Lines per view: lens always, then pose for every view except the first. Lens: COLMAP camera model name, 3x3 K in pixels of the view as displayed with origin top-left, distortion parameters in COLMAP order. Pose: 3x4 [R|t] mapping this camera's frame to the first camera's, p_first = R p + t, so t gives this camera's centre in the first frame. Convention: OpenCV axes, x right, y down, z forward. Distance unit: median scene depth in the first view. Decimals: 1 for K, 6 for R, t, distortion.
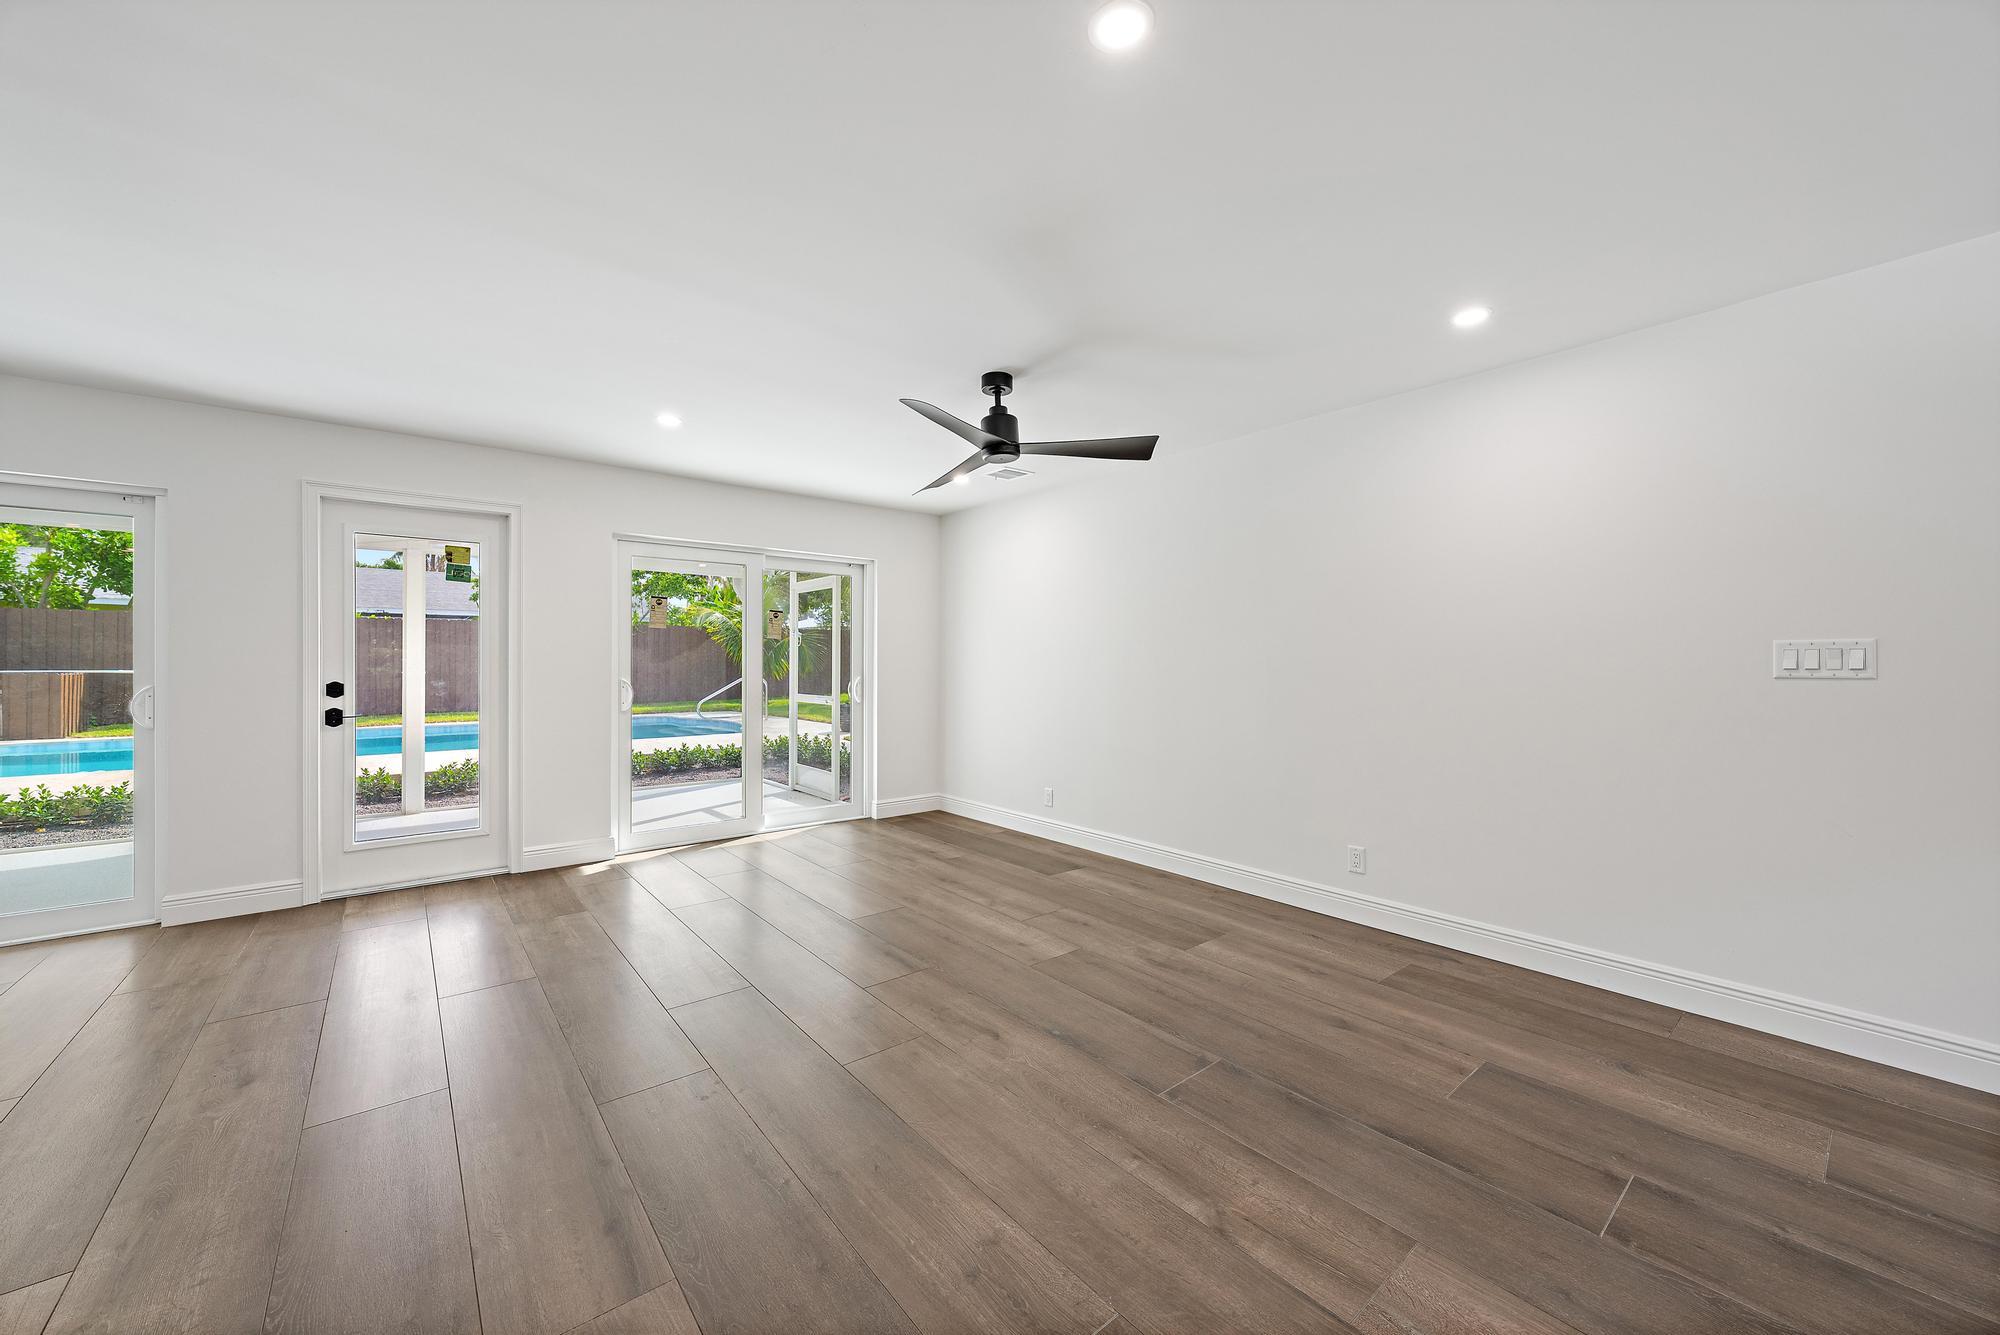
lens RADIAL K [[746.7, 0, 1000.0], [0, 746.7, 667.5], [0, 0, 1]] dist [0.000213, 0.000009]
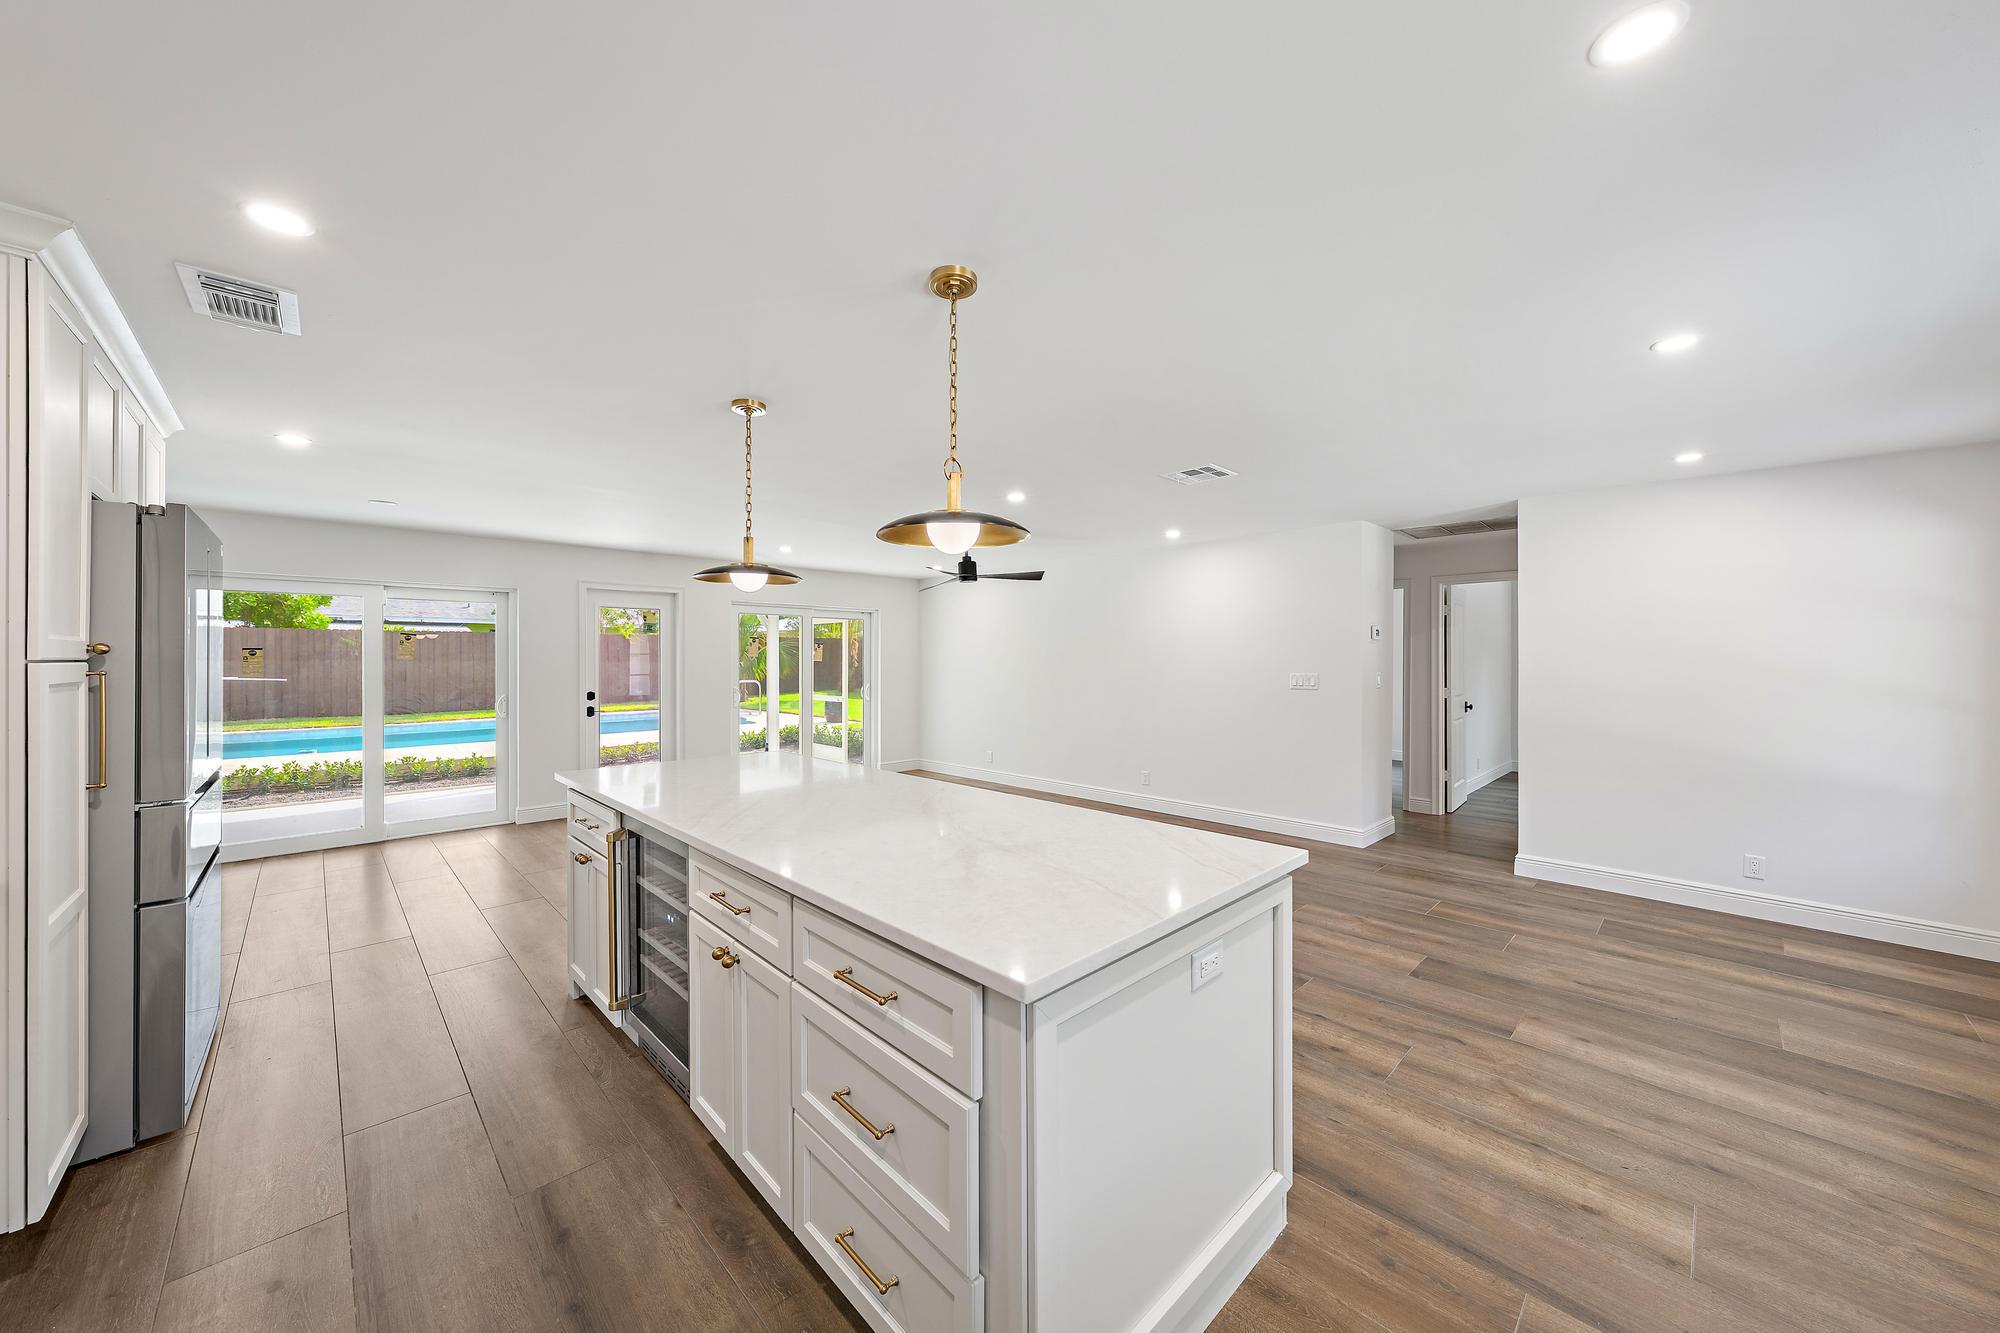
lens RADIAL K [[709.1, 0, 1000.0], [0, 709.1, 666.5], [0, 0, 1]] dist [-0.000068, 0.000001]
pose [[0.996260, -0.002299, 0.086380, -0.045039], [0.002078, 0.999994, 0.002645, -0.029439], [-0.086386, -0.002455, 0.996259, -0.527225]]
